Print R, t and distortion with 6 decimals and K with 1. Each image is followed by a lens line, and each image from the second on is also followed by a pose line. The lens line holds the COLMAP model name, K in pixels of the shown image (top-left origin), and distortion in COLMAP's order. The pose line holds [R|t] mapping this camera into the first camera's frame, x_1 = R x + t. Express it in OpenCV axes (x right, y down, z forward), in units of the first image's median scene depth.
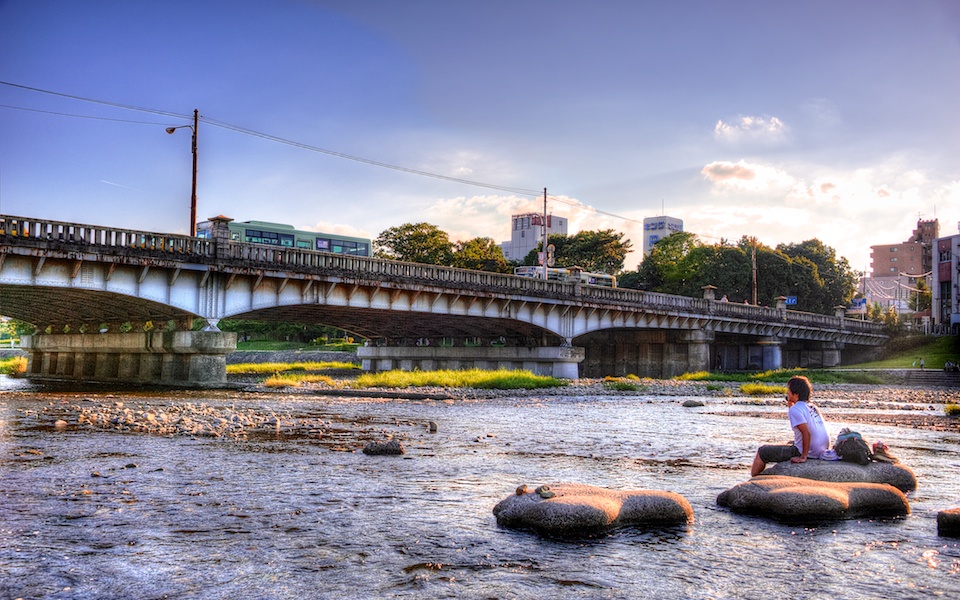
lens RADIAL K [[954.7, 0, 479.6], [0, 954.7, 299.8], [0, 0, 1]] dist [-0.008744, 0.000000]
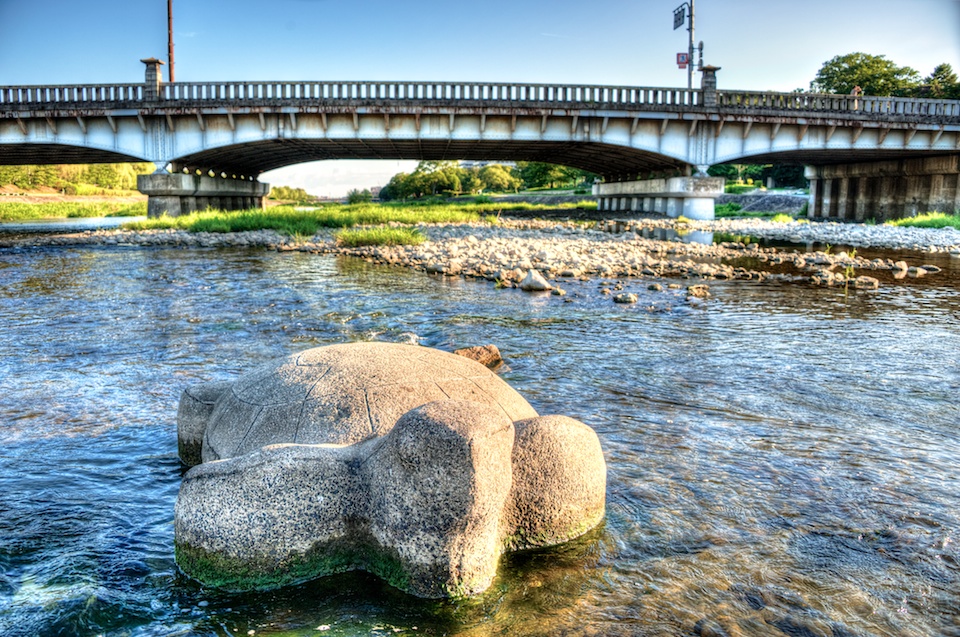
lens RADIAL K [[808.1, 0, 479.7], [0, 808.1, 320.5], [0, 0, 1]] dist [-0.117958, 0.004676]
pose [[0.738464, 0.084524, -0.668974, 0.385865], [0.053603, 0.981614, 0.183197, 0.035435], [0.672159, -0.171144, 0.720356, 0.411060]]
